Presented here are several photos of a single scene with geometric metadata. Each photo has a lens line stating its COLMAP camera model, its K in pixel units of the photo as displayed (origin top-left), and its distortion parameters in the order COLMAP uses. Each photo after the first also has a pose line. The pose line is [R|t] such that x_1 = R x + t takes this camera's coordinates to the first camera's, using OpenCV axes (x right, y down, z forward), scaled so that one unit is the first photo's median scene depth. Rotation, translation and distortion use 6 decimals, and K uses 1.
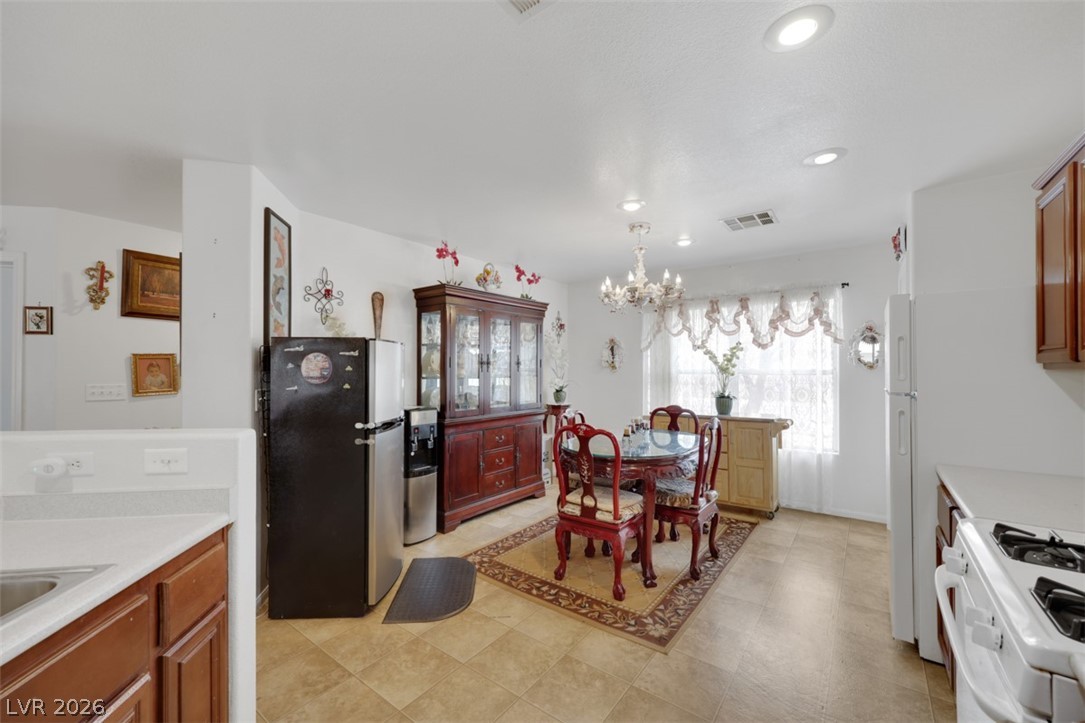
lens RADIAL K [[436.2, 0, 533.5], [0, 436.2, 367.3], [0, 0, 1]] dist [-0.001074, -0.000064]
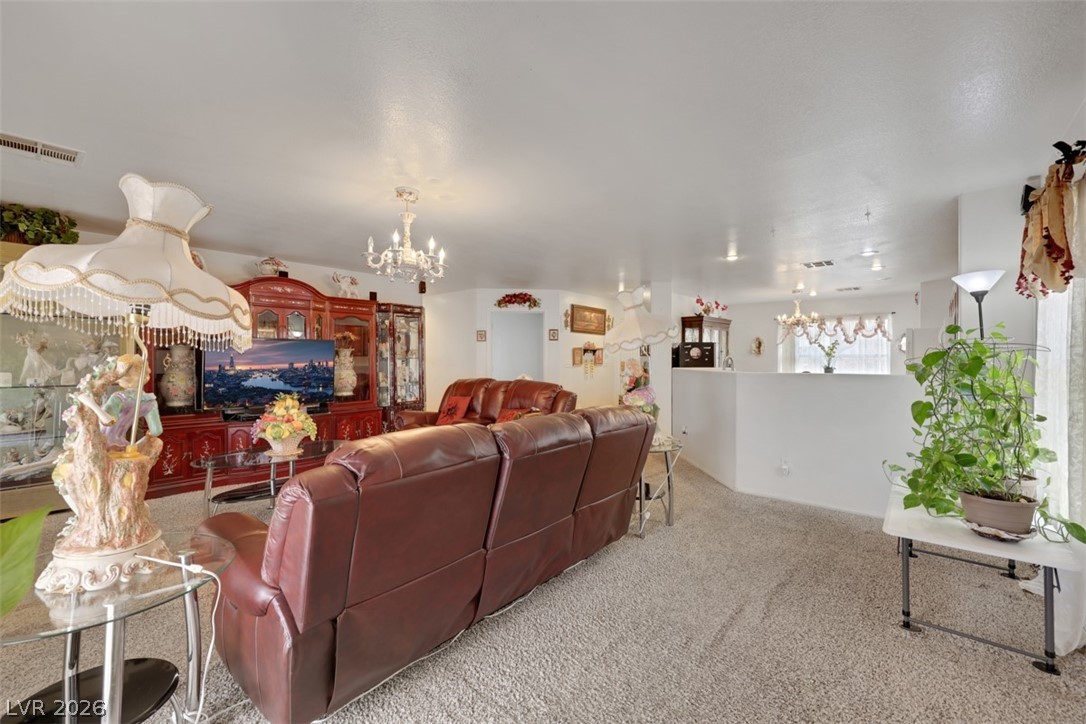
lens RADIAL K [[436.9, 0, 543.0], [0, 436.9, 362.0], [0, 0, 1]] dist [-0.000208, -0.000080]
pose [[0.997251, -0.001294, -0.074084, -0.790383], [0.002166, 0.999929, 0.011694, 0.015259], [0.074063, -0.011822, 0.997183, -1.192655]]
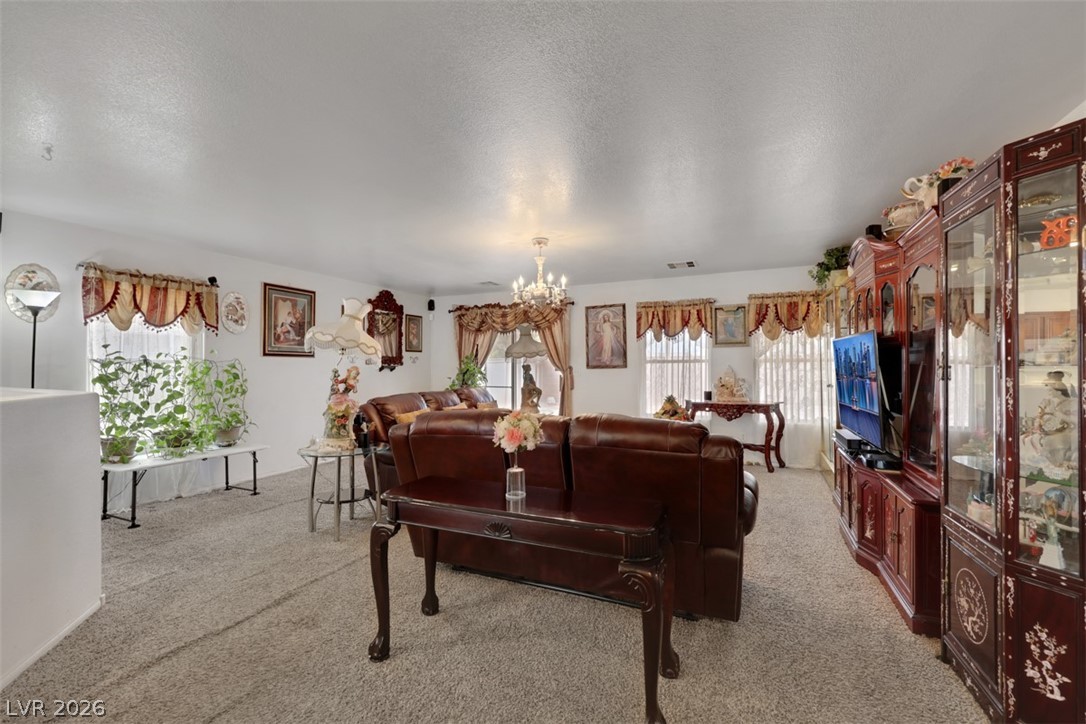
lens RADIAL K [[461.7, 0, 537.0], [0, 461.7, 361.3], [0, 0, 1]] dist [-0.001202, -0.000246]
pose [[-0.977784, -0.000089, -0.209613, -0.842183], [0.002748, 0.999909, -0.013244, 0.019970], [0.209595, -0.013526, -0.977695, 0.657934]]
